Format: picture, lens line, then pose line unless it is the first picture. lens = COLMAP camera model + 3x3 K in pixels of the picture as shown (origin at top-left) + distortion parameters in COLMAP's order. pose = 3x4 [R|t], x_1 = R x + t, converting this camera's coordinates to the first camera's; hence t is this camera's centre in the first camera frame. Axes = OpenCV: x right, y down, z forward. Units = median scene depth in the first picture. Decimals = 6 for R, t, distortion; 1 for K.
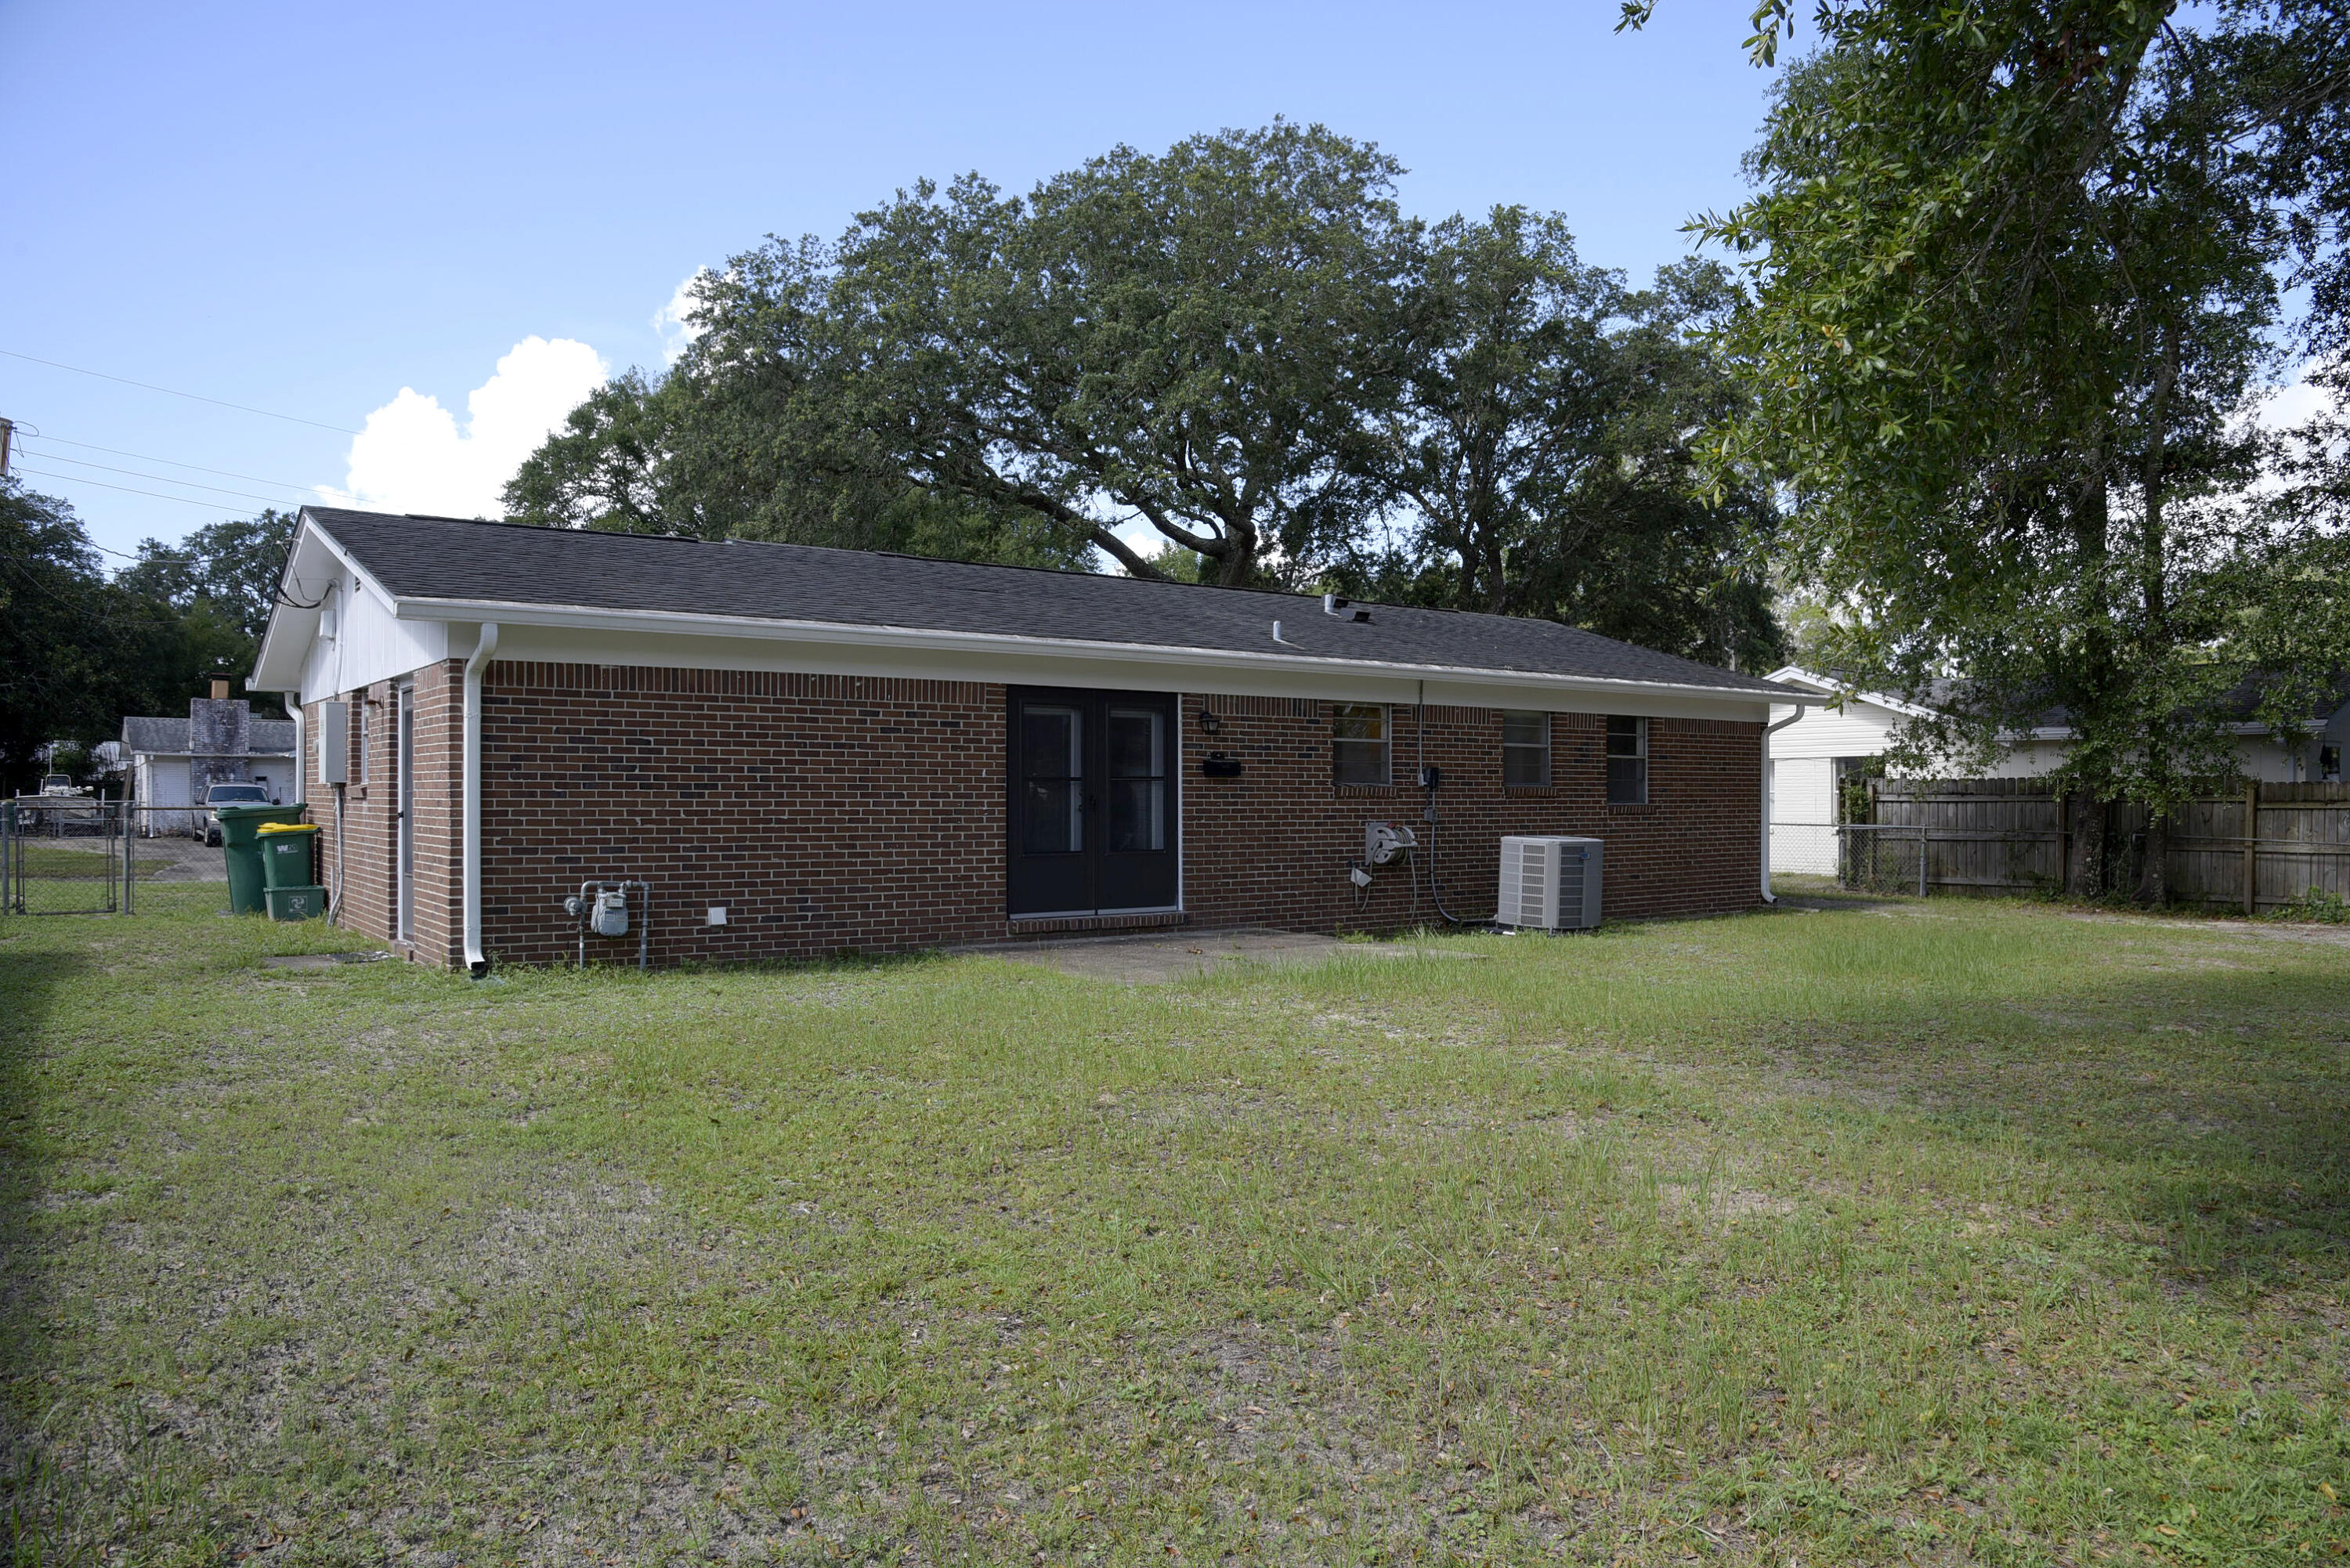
lens RADIAL K [[1614.0, 0, 1239.4], [0, 1614.0, 789.2], [0, 0, 1]] dist [-0.123447, 0.066946]
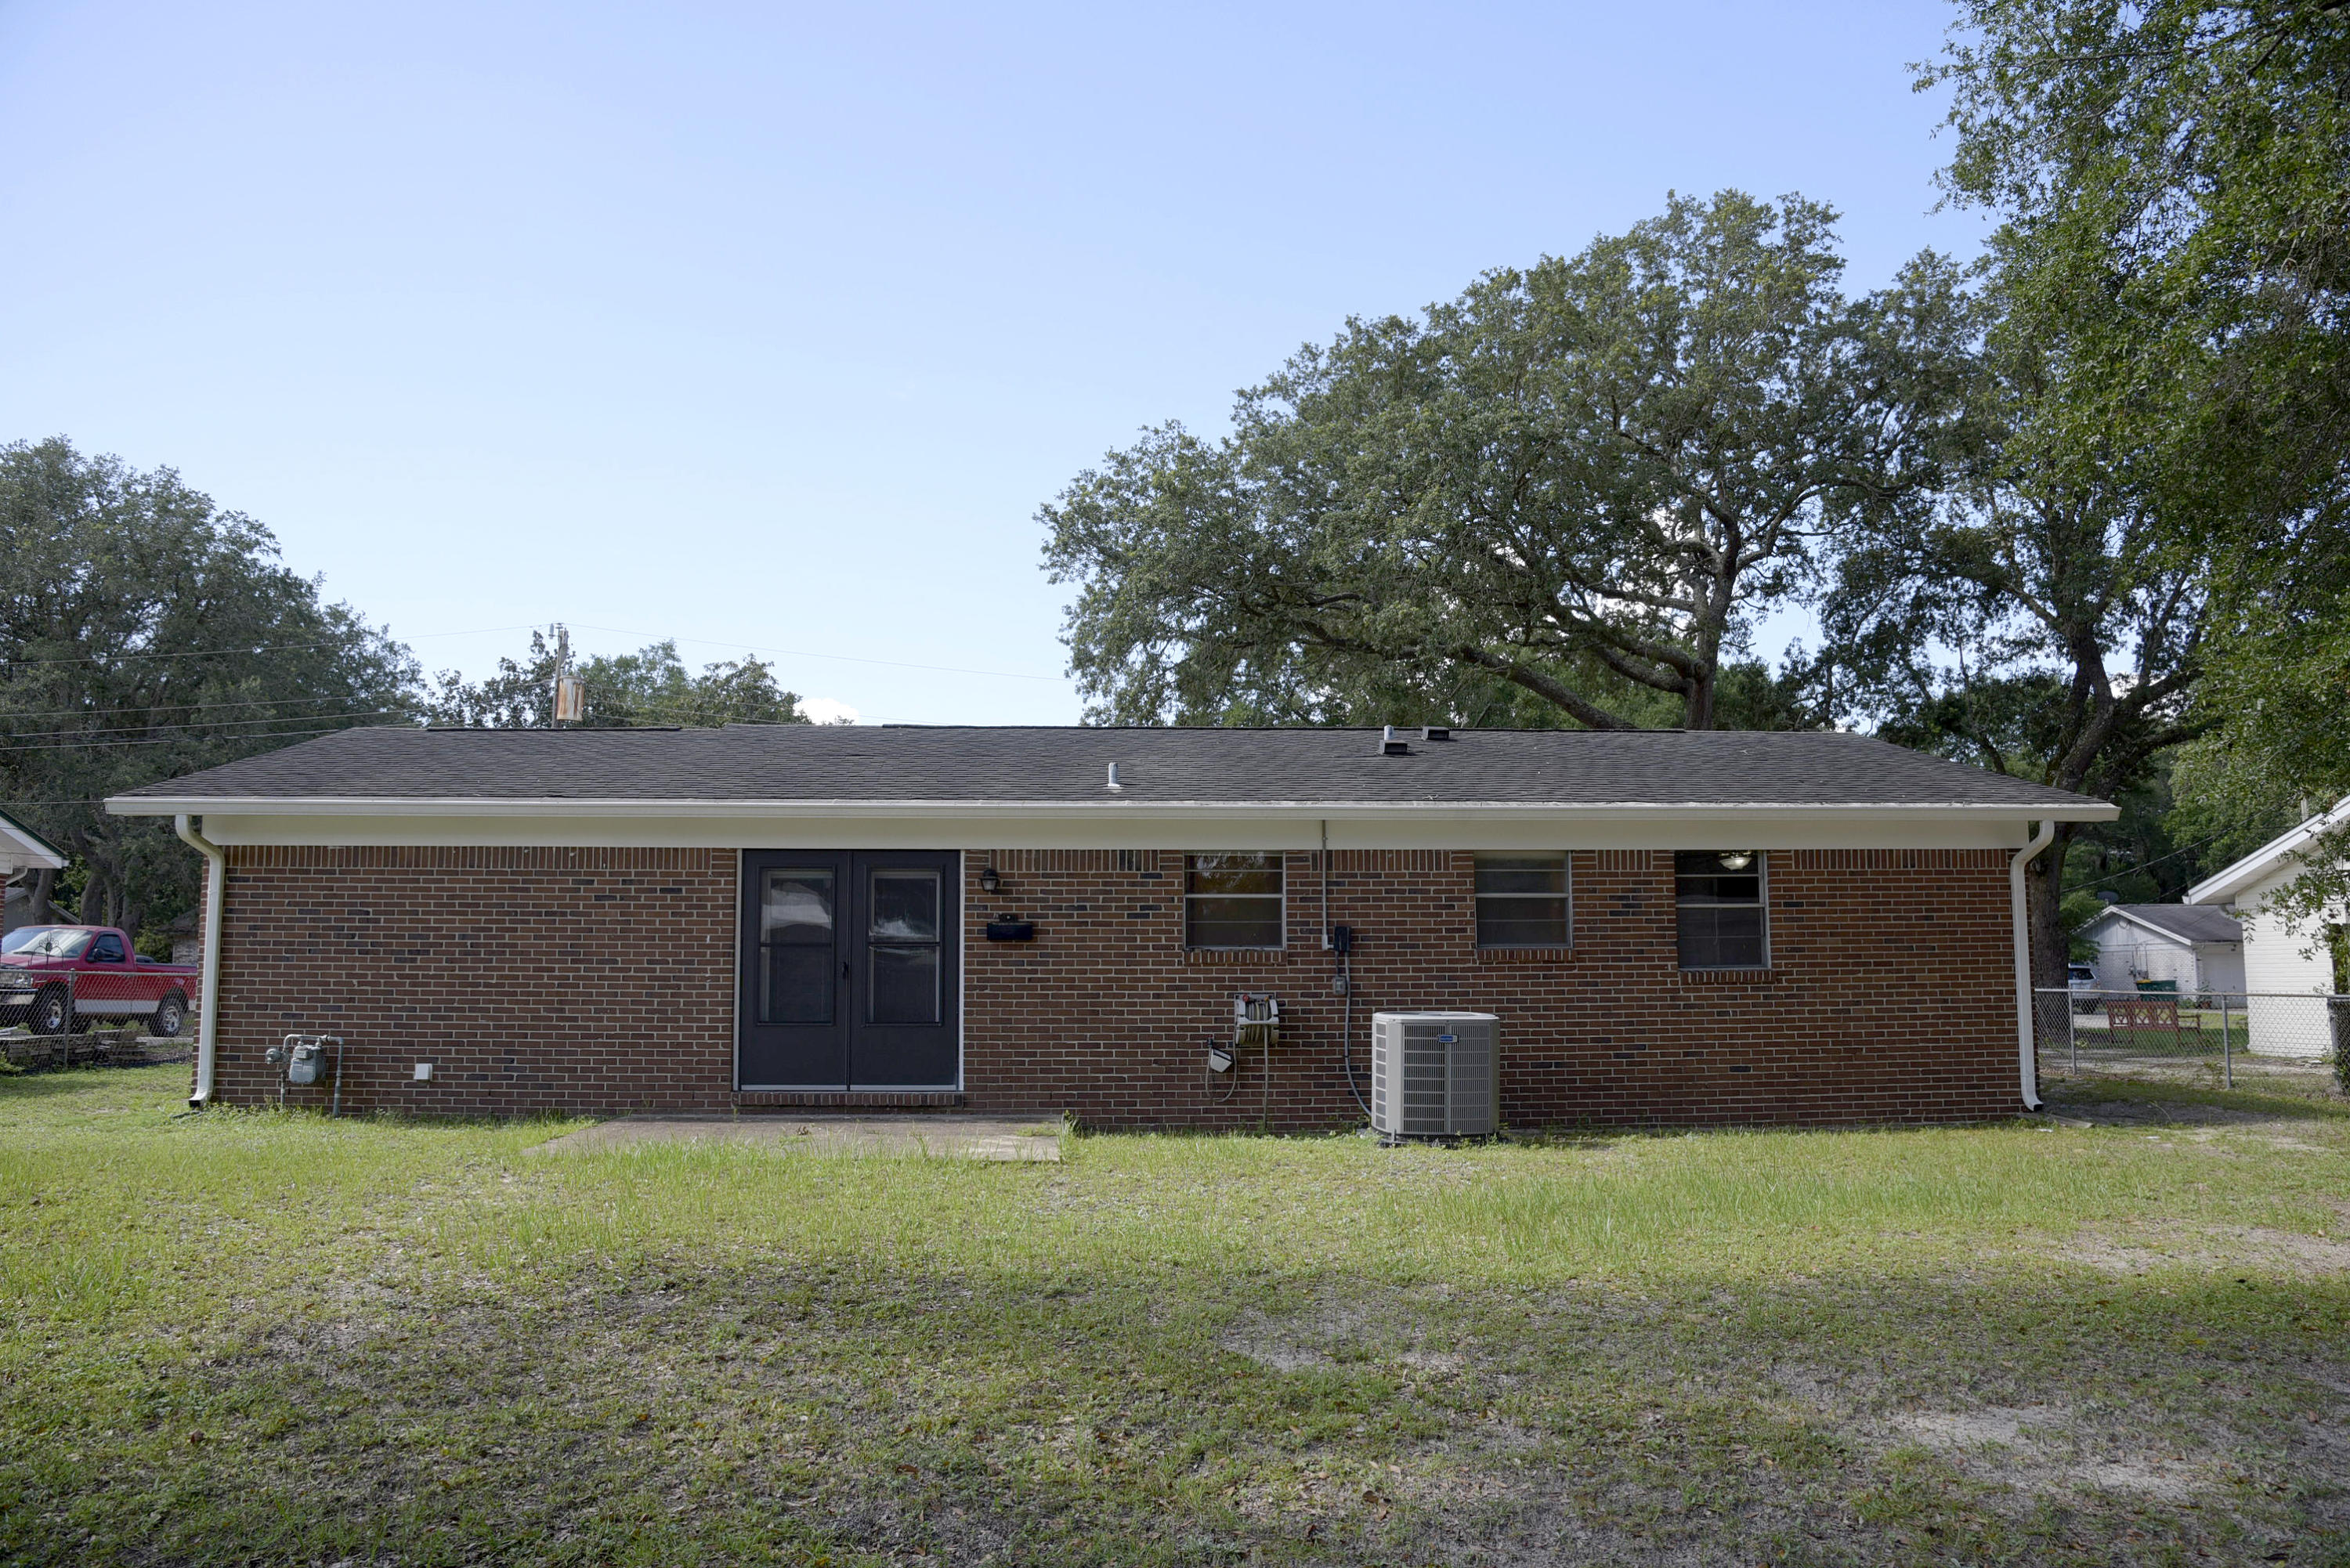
lens RADIAL K [[1614.0, 0, 1239.4], [0, 1614.0, 789.2], [0, 0, 1]] dist [-0.123447, 0.066946]
pose [[0.829118, -0.069532, -0.554733, 0.693238], [0.007336, 0.993504, -0.113563, 0.012432], [0.559026, 0.090088, 0.824242, 0.387507]]
